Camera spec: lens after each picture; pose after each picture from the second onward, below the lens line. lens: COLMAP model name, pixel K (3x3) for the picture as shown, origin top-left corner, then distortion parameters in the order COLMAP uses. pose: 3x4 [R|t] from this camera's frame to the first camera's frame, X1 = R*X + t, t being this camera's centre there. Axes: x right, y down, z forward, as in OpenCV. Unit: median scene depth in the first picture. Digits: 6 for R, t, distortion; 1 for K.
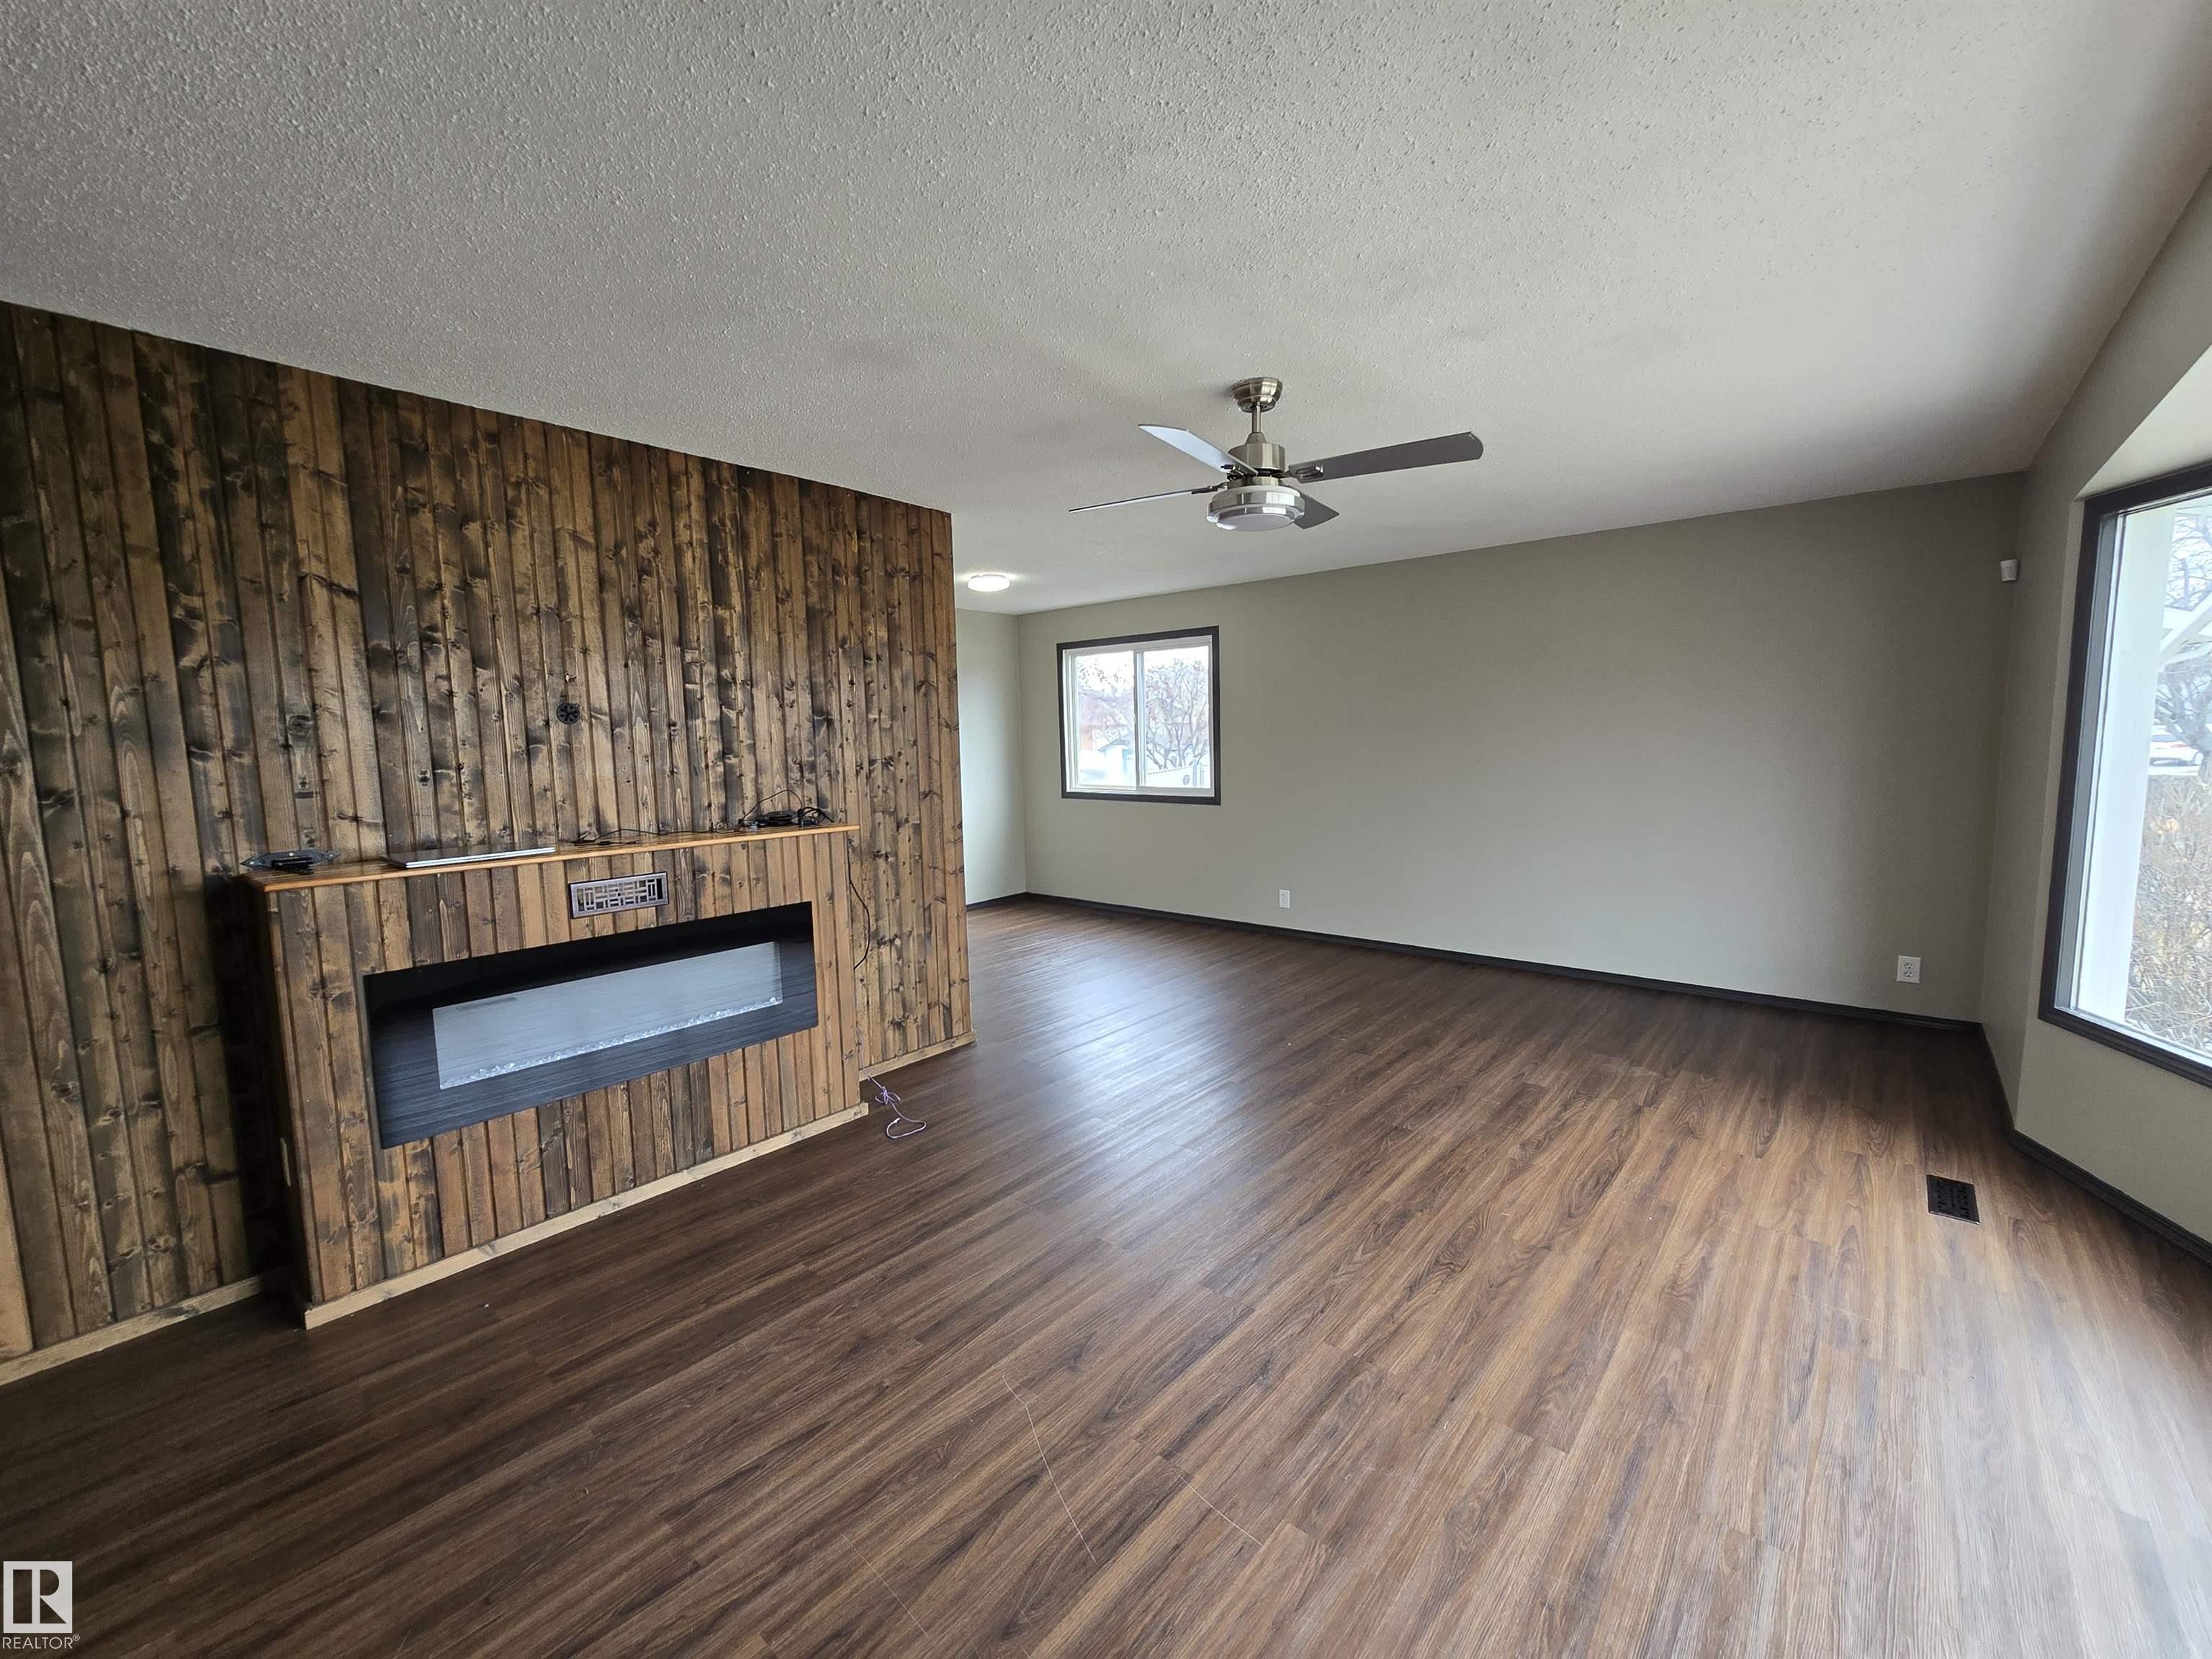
lens RADIAL K [[903.1, 0, 1111.2], [0, 903.1, 827.5], [0, 0, 1]] dist [-0.000690, -0.000762]
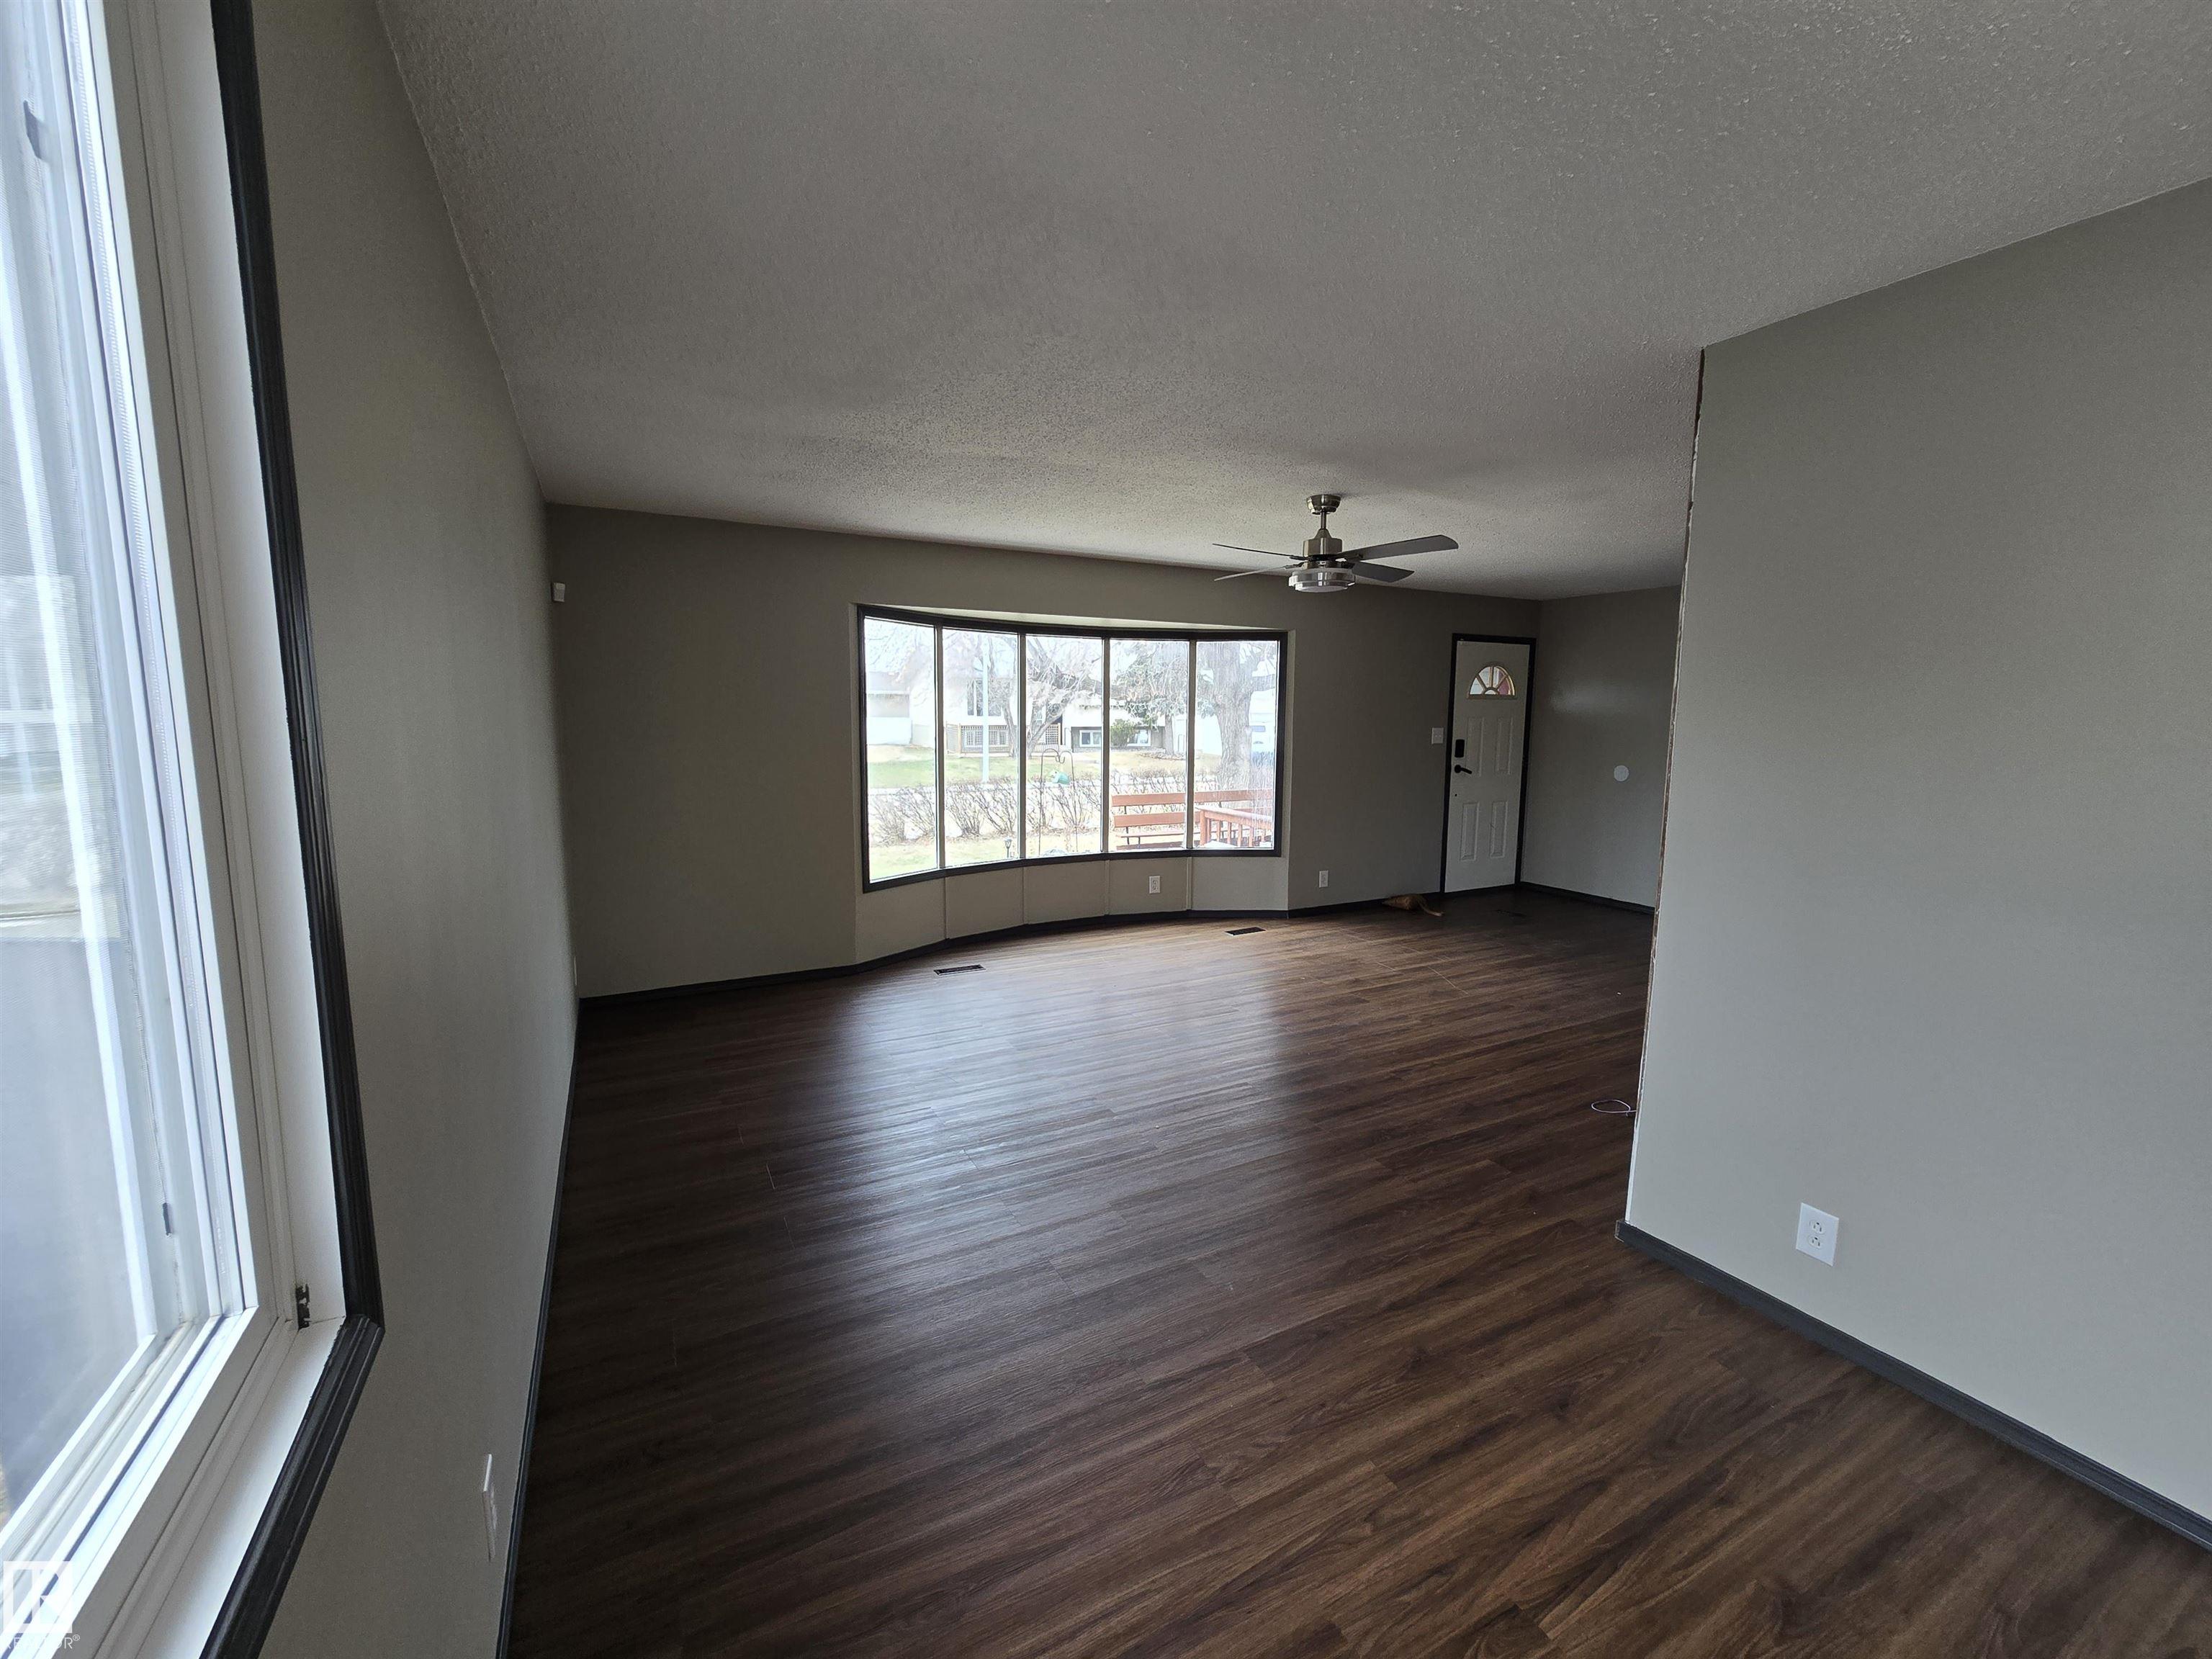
lens RADIAL K [[903.1, 0, 1114.1], [0, 903.1, 829.1], [0, 0, 1]] dist [-0.000690, -0.000762]
pose [[-0.933255, -0.030332, 0.357932, -0.069265], [0.051011, 0.975140, 0.215639, -0.300880], [-0.355575, 0.219505, -0.908507, 2.674003]]
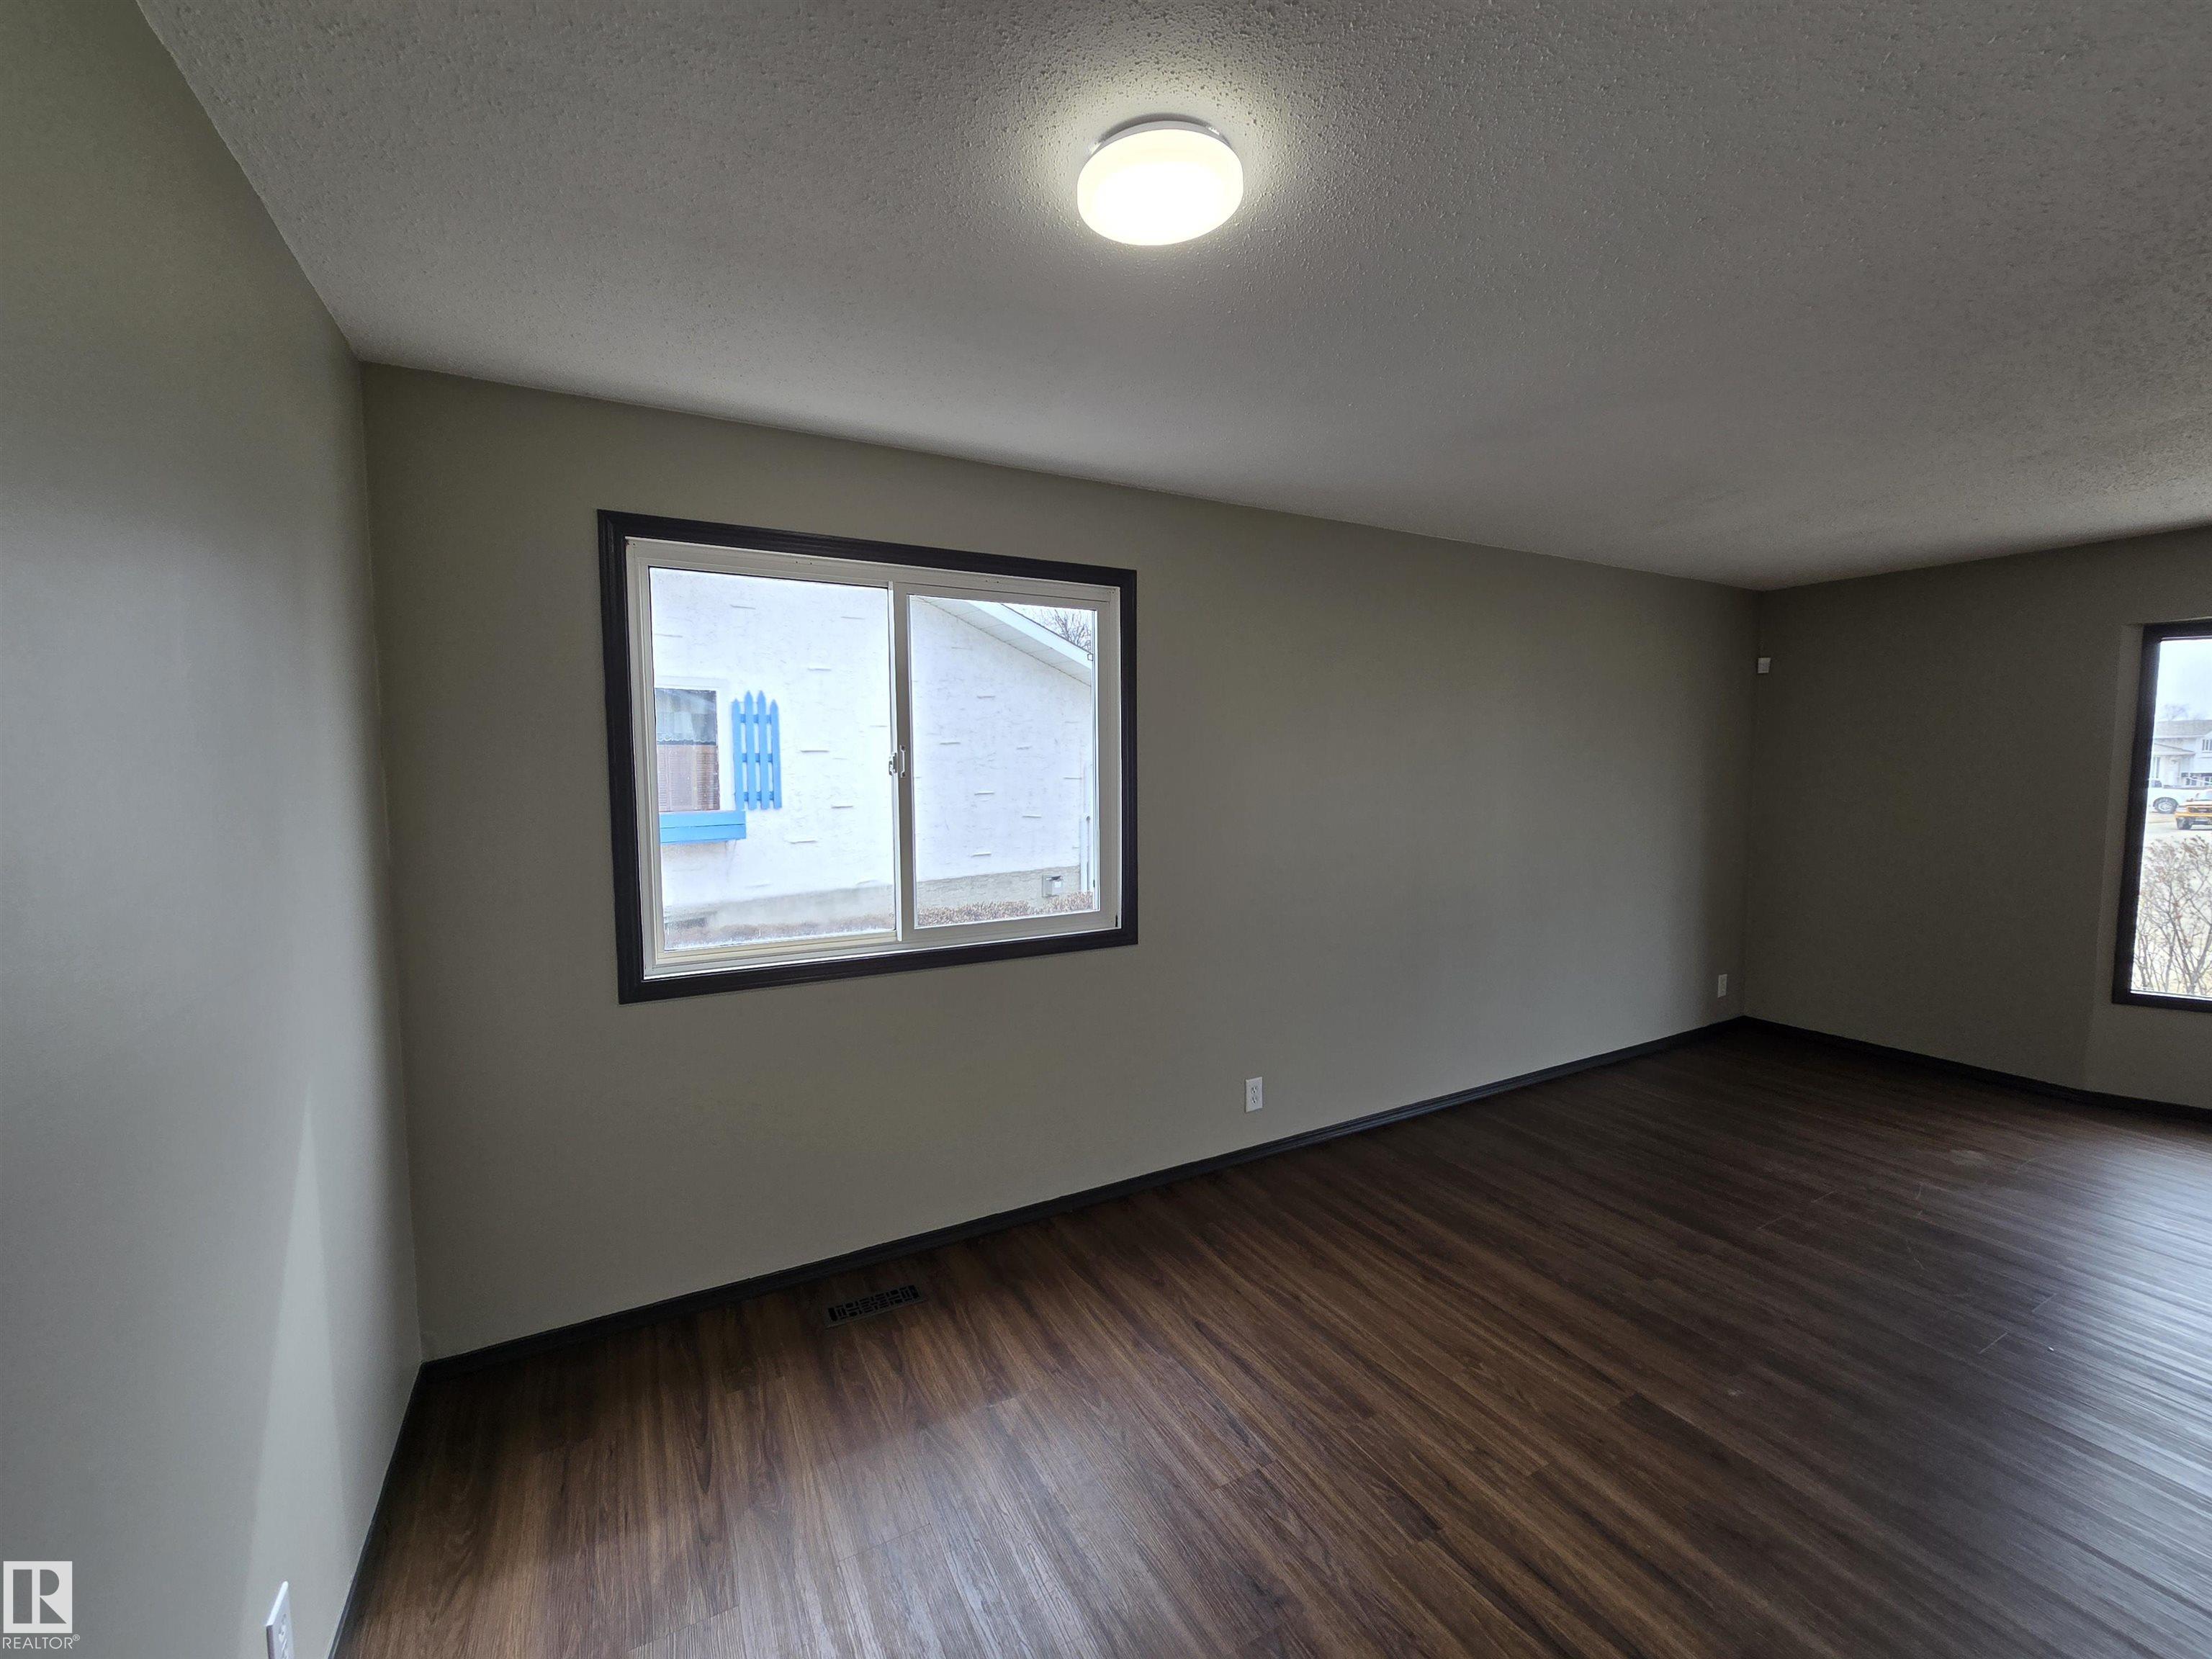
lens RADIAL K [[903.1, 0, 1106.2], [0, 903.1, 824.1], [0, 0, 1]] dist [-0.000690, -0.000762]
pose [[0.355631, -0.042670, 0.933652, -0.832947], [0.097408, 0.995209, 0.008381, -0.234774], [-0.929536, 0.087965, 0.358084, 2.099305]]
